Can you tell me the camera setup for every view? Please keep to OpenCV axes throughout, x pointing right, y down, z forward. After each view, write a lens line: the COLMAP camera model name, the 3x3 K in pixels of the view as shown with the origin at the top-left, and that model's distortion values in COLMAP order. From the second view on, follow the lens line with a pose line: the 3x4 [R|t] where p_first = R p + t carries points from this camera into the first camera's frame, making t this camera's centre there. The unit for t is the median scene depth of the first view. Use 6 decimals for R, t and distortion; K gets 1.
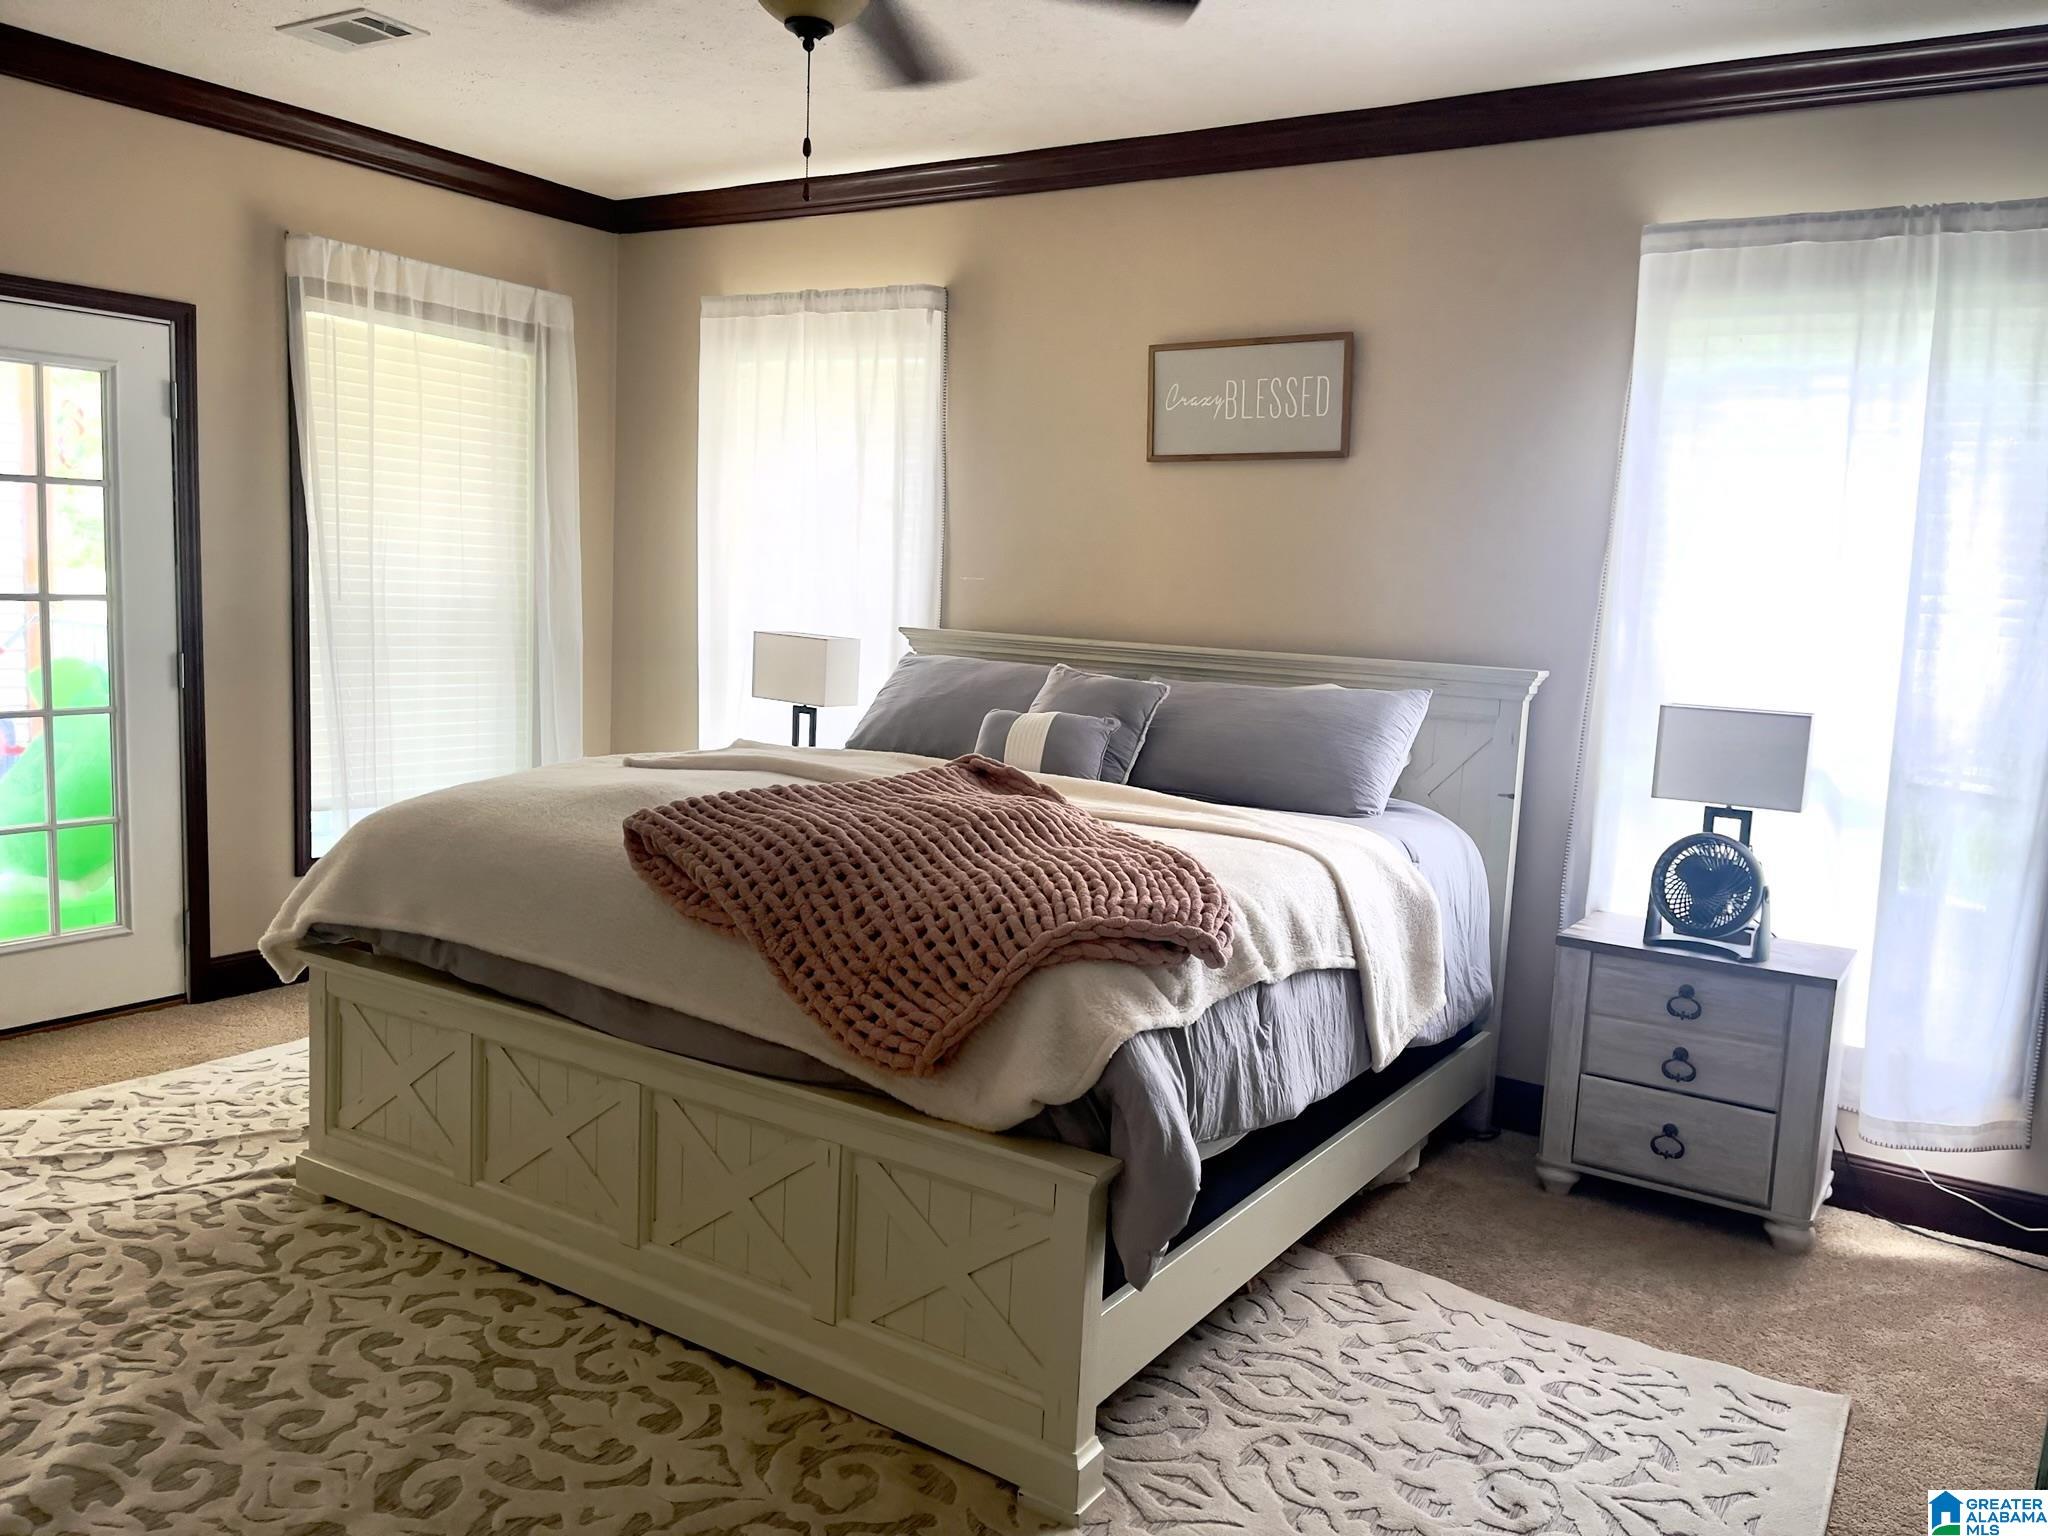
lens RADIAL K [[1545.0, 0, 1027.4], [0, 1545.0, 776.3], [0, 0, 1]] dist [0.103610, -0.134931]
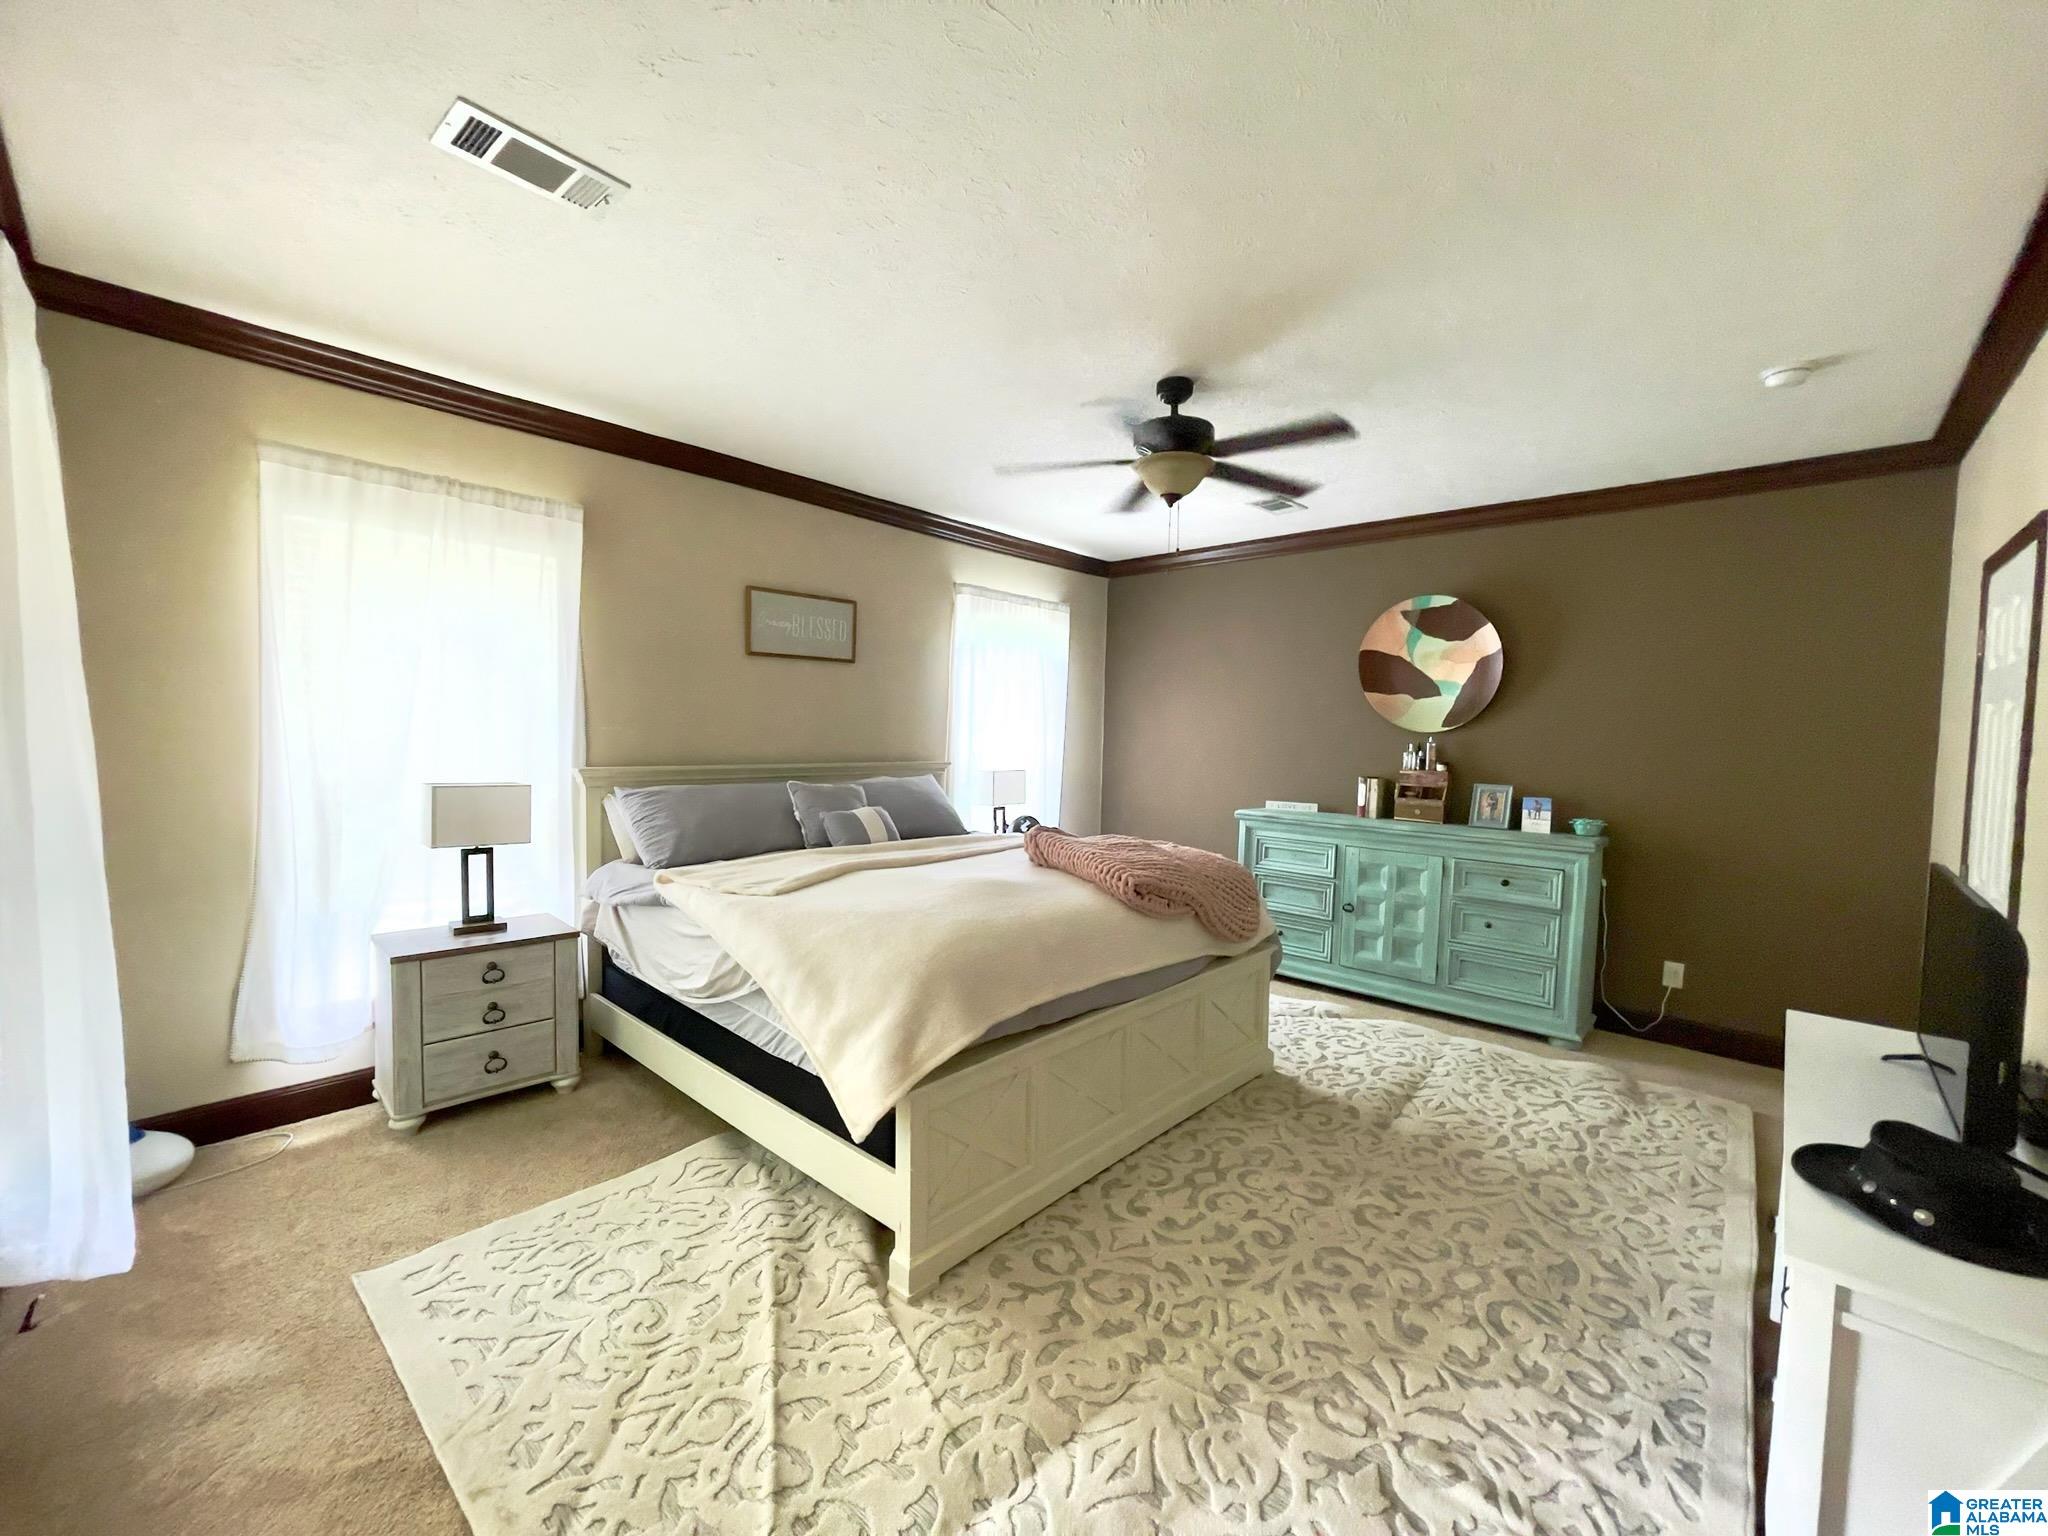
lens RADIAL K [[826.6, 0, 1071.3], [0, 826.6, 729.6], [0, 0, 1]] dist [-0.016896, 0.000046]
pose [[0.129309, -0.026549, 0.991249, -1.078394], [0.125512, 0.992040, 0.010197, -0.132700], [-0.983629, 0.123095, 0.131612, 0.820195]]
